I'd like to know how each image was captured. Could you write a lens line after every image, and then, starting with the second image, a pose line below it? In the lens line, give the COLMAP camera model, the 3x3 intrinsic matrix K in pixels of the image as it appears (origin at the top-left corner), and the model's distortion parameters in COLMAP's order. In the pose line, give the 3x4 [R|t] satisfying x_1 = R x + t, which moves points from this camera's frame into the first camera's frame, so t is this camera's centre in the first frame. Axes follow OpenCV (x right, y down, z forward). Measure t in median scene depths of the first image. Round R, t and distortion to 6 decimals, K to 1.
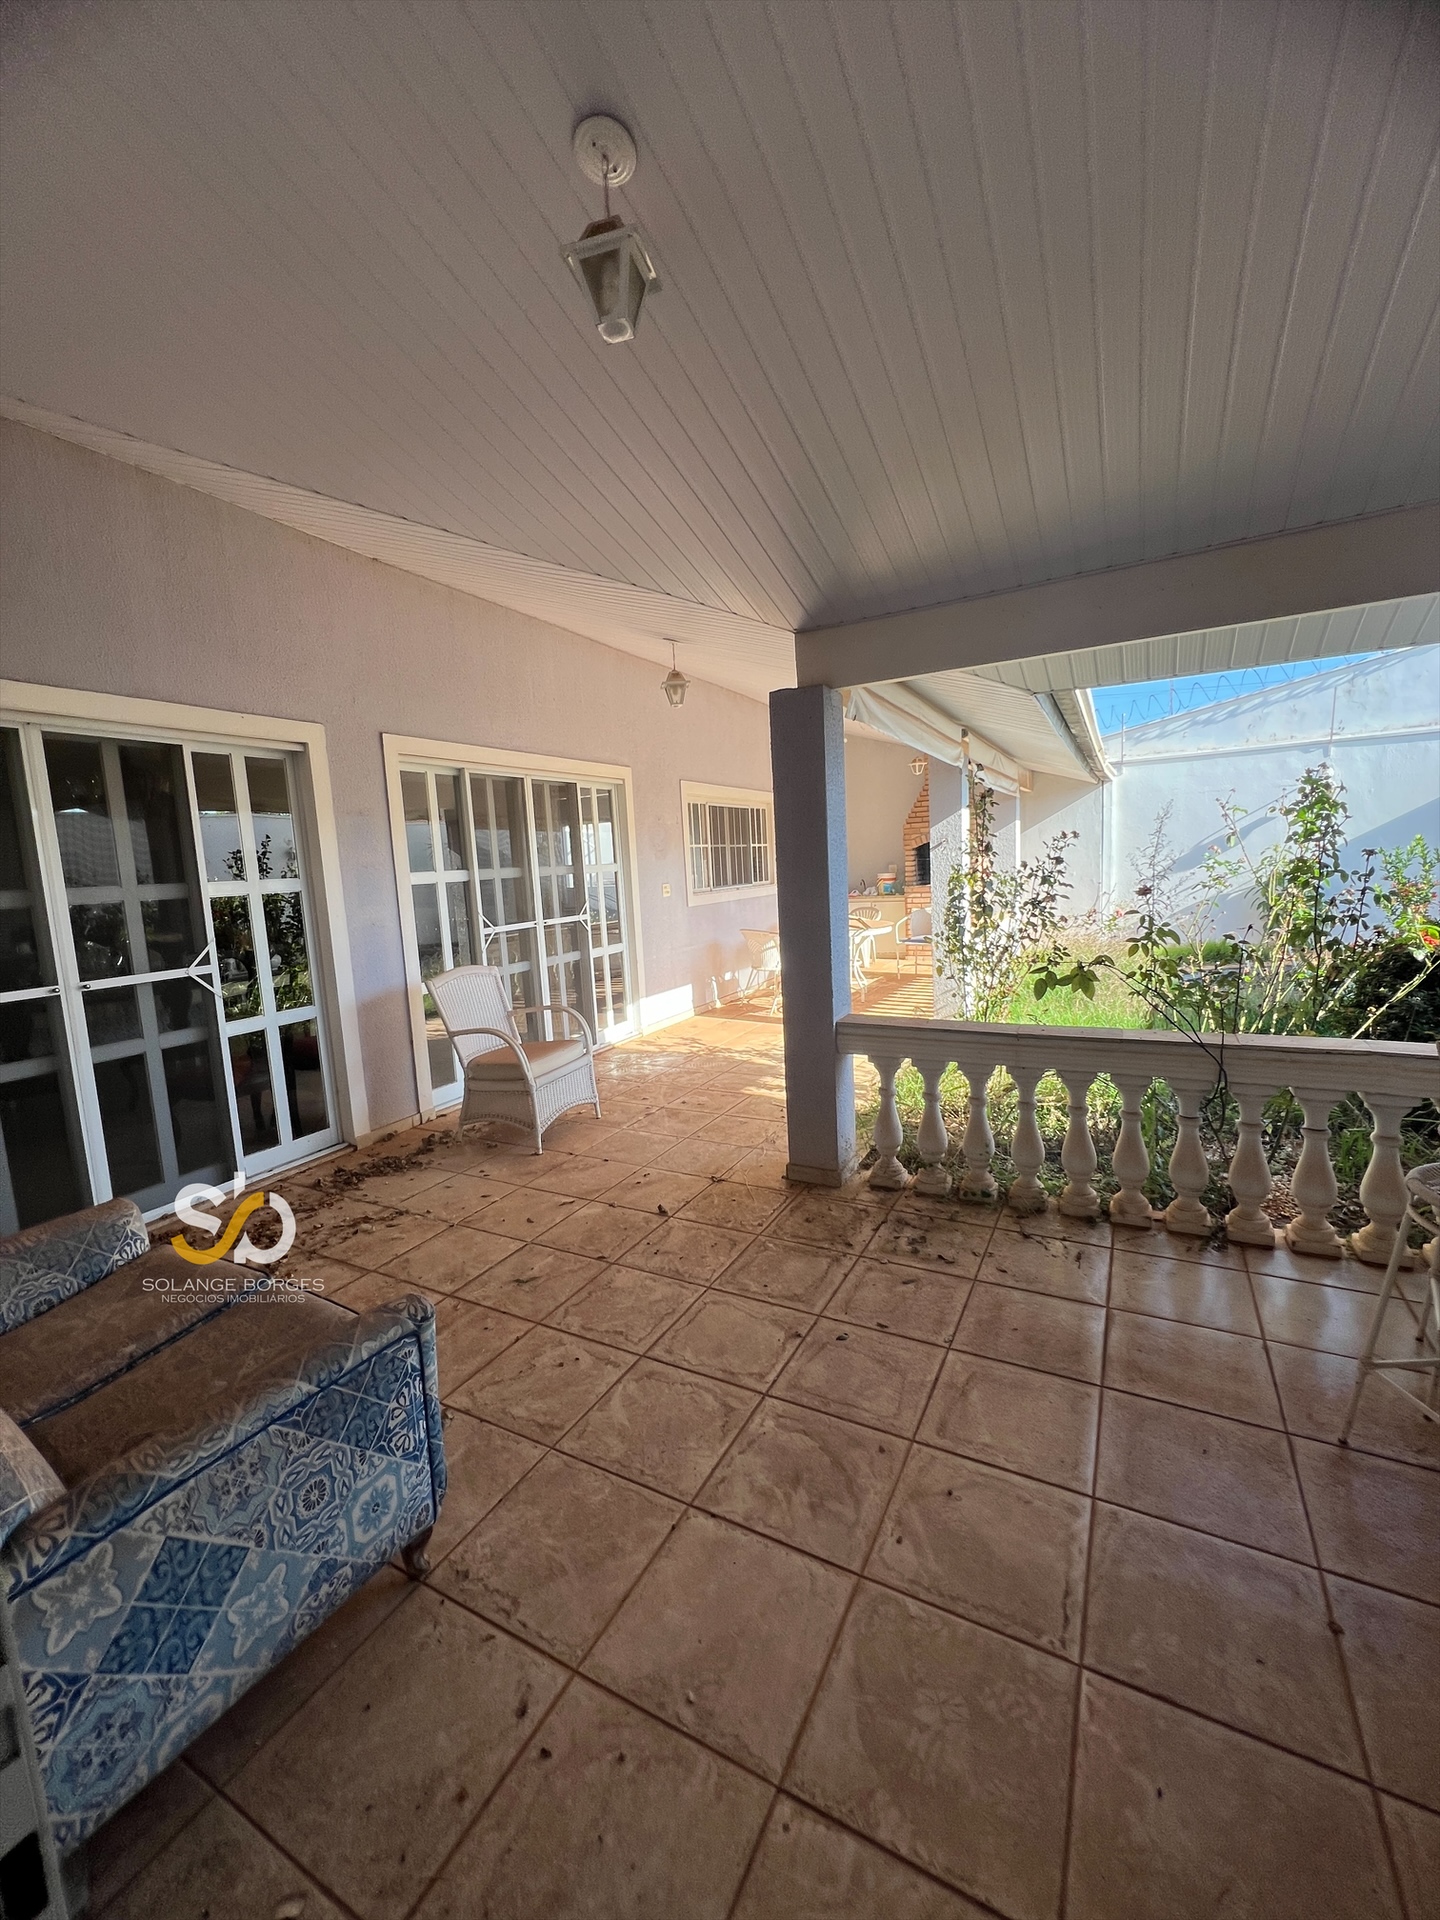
lens RADIAL K [[772.6, 0, 719.4], [0, 772.6, 959.9], [0, 0, 1]] dist [0.000883, -0.000722]
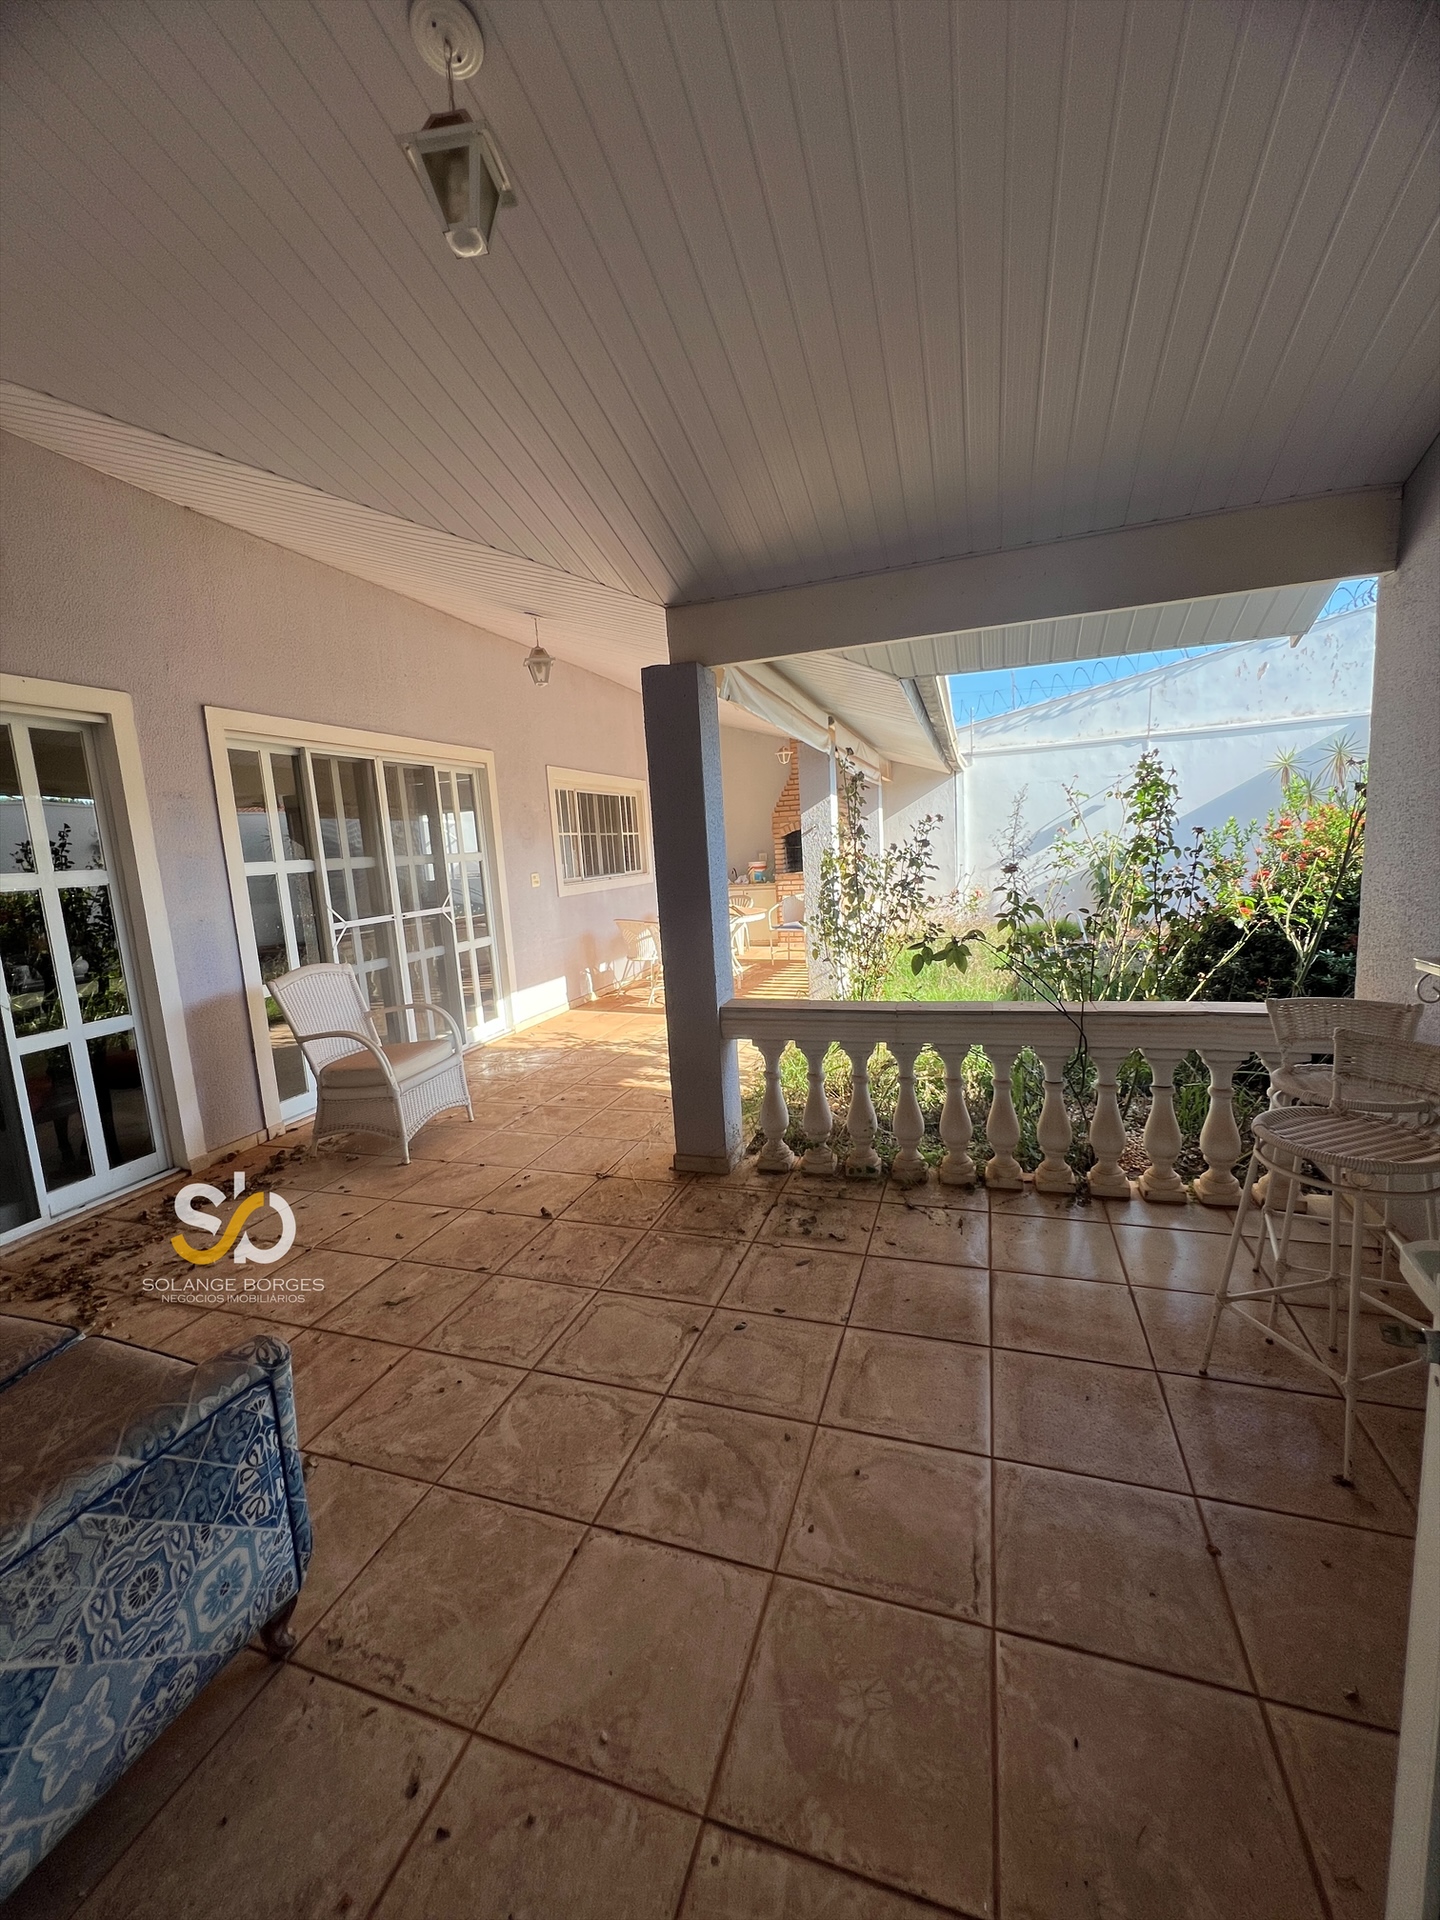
lens RADIAL K [[772.6, 0, 719.4], [0, 772.6, 959.9], [0, 0, 1]] dist [0.000883, -0.000722]
pose [[0.985821, -0.032458, 0.164631, -0.010124], [0.030788, 0.999445, 0.012688, 0.008120], [-0.164951, -0.007439, 0.986274, 0.031864]]
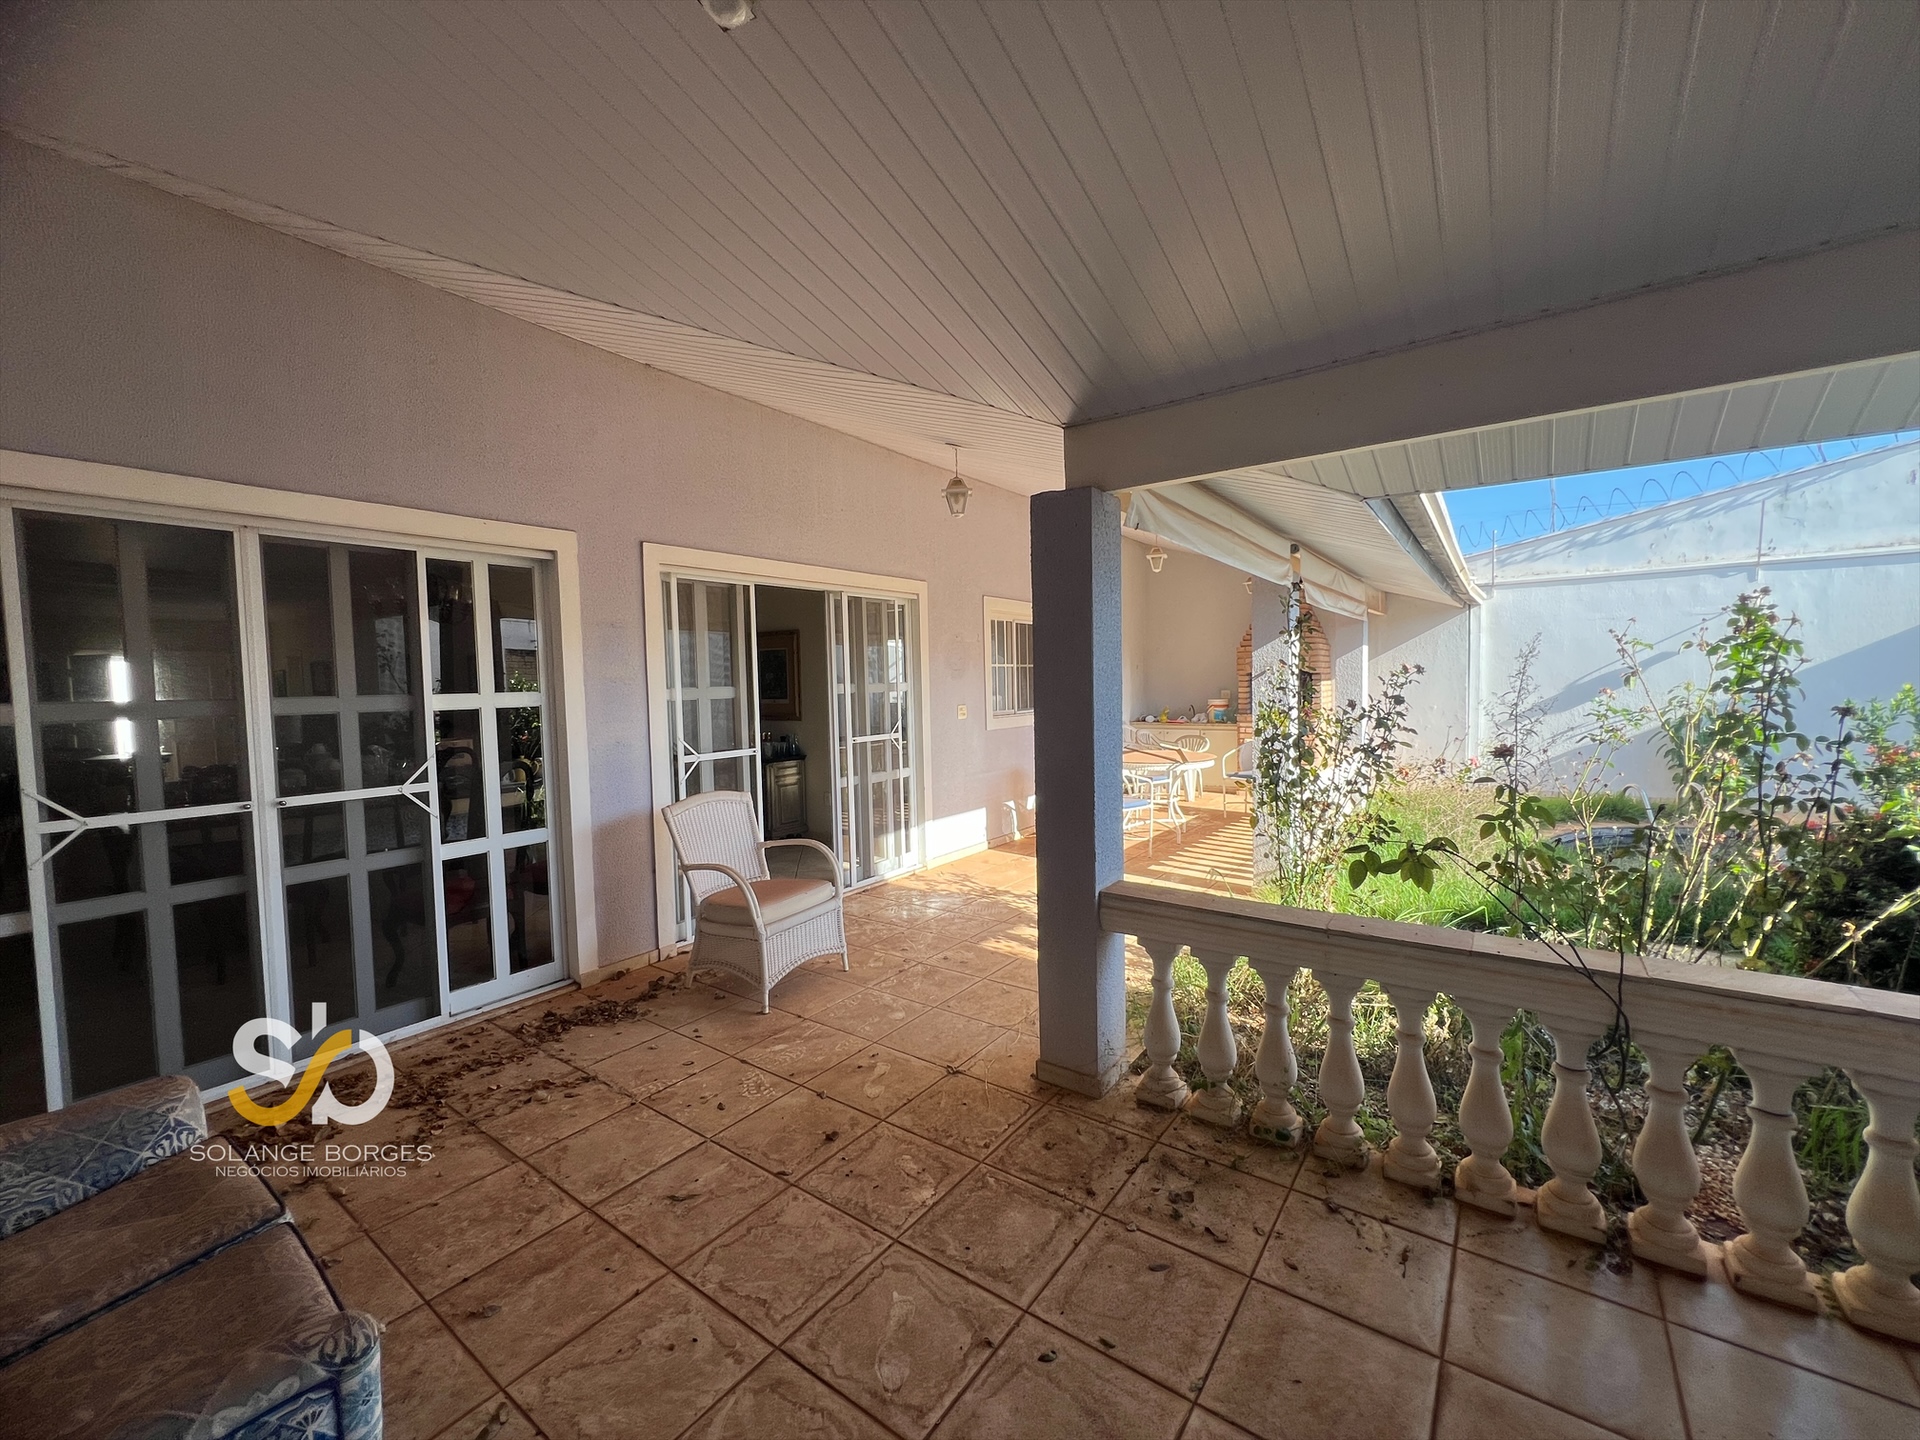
lens RADIAL K [[772.6, 0, 961.1], [0, 772.6, 719.4], [0, 0, 1]] dist [0.000883, -0.000722]
pose [[0.990873, 0.037163, -0.129571, 0.113722], [-0.046148, 0.996682, -0.067045, -0.042004], [0.126650, 0.072413, 0.989301, 0.173244]]
